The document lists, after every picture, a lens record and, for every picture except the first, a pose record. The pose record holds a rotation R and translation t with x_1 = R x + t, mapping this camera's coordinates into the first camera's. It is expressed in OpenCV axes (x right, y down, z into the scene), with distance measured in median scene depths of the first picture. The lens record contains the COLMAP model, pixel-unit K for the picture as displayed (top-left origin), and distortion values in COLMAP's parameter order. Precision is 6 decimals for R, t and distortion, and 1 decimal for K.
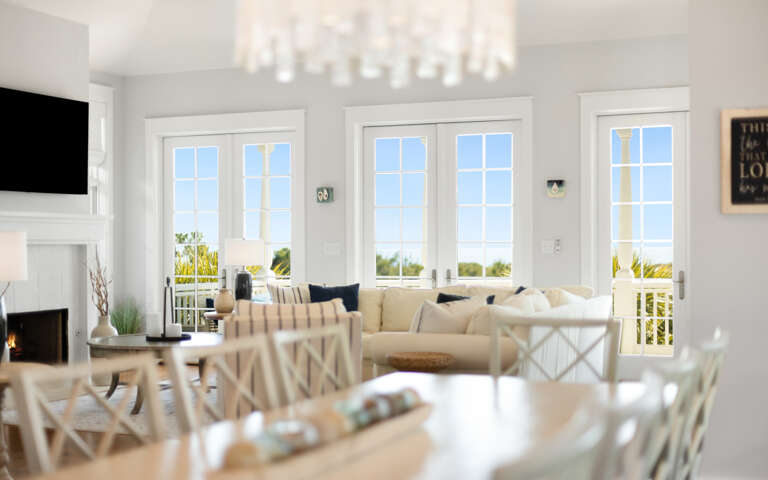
lens RADIAL K [[1131.9, 0, 384.0], [0, 1131.9, 240.0], [0, 0, 1]] dist [0.030508, 0.016949]
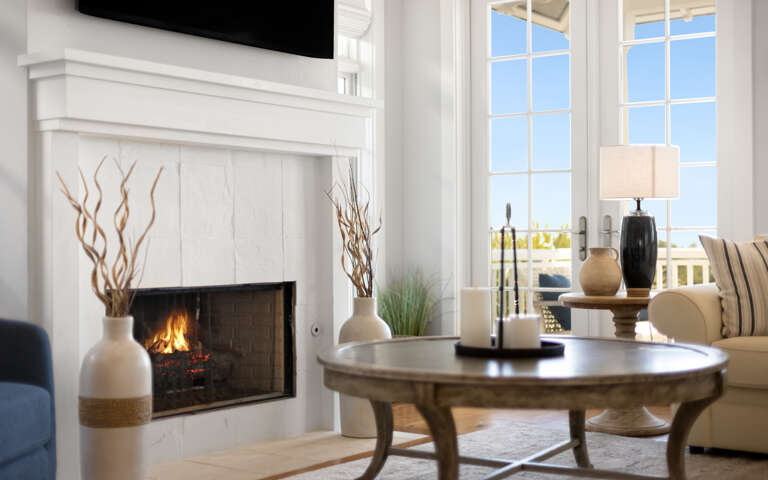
lens RADIAL K [[1131.9, 0, 384.0], [0, 1131.9, 240.0], [0, 0, 1]] dist [0.030508, 0.016949]
pose [[0.971098, 0.001306, -0.238679, -0.119074], [0.000042, 0.999984, 0.005643, 0.038528], [0.238682, -0.005490, 0.971082, 0.515391]]
